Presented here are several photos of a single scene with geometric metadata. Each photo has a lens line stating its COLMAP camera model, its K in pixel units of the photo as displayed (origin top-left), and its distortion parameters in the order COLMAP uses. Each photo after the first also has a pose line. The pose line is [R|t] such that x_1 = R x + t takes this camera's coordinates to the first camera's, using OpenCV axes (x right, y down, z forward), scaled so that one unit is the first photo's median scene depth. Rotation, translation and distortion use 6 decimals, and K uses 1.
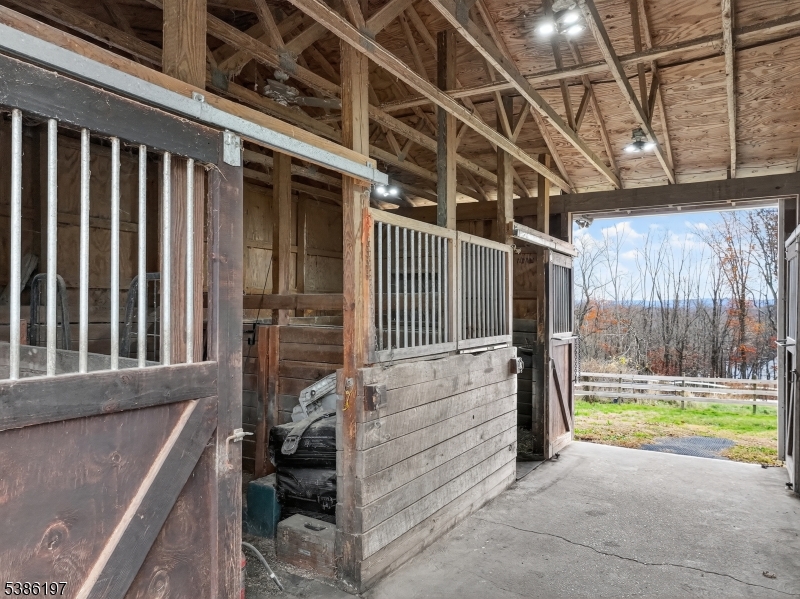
lens RADIAL K [[557.2, 0, 400.0], [0, 557.2, 299.5], [0, 0, 1]] dist [-0.000689, -0.000613]
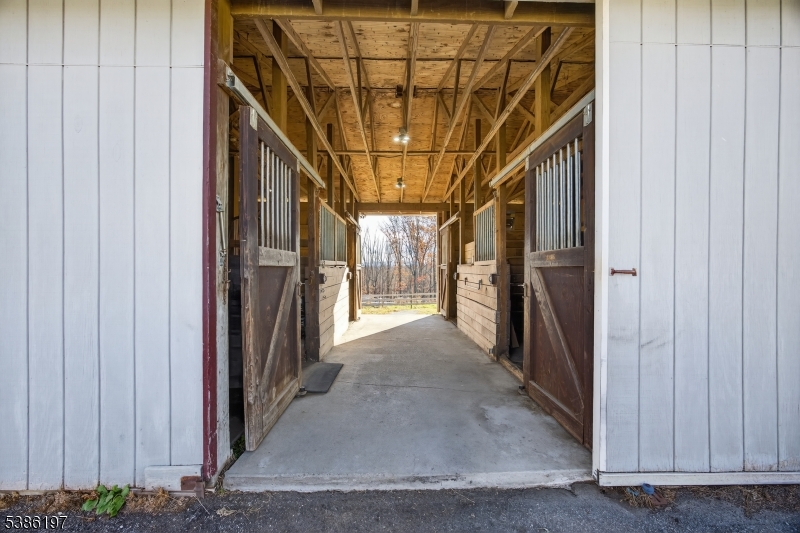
lens RADIAL K [[315.2, 0, 399.9], [0, 315.2, 263.6], [0, 0, 1]] dist [-0.027055, 0.009799]
pose [[0.841864, 0.002218, 0.539685, -0.269345], [-0.003044, 0.999995, 0.000638, 0.061543], [-0.539681, -0.002180, 0.841867, -0.154376]]
